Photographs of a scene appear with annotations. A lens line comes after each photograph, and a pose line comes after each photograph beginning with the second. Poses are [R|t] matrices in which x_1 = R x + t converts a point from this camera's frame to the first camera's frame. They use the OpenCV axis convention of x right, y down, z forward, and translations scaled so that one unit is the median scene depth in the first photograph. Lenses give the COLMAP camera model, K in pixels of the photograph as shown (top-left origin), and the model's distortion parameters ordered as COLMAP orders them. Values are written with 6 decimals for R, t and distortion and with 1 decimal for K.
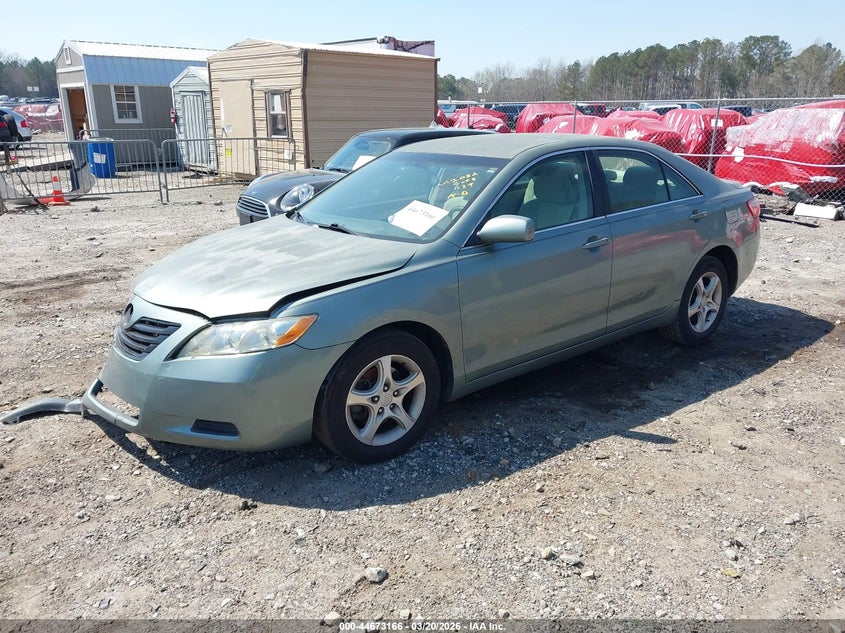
lens RADIAL K [[668.3, 0, 426.5], [0, 668.3, 320.5], [0, 0, 1]] dist [-0.011790, -0.008278]
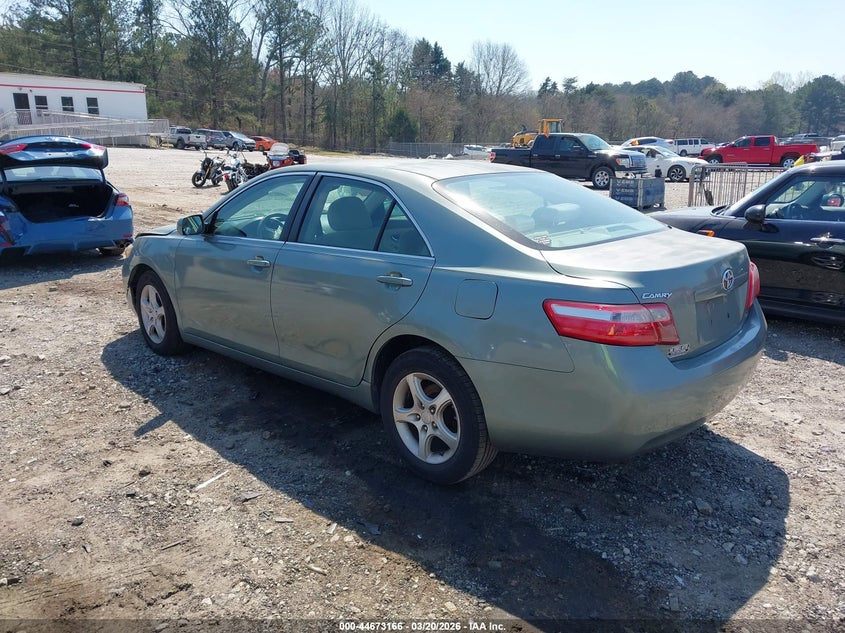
lens RADIAL K [[668.3, 0, 426.5], [0, 668.3, 320.5], [0, 0, 1]] dist [-0.011790, -0.008278]
pose [[0.091282, 0.222756, -0.970591, 1.156114], [-0.264132, 0.945166, 0.192080, -0.265960], [0.960157, 0.238831, 0.145114, 1.010649]]
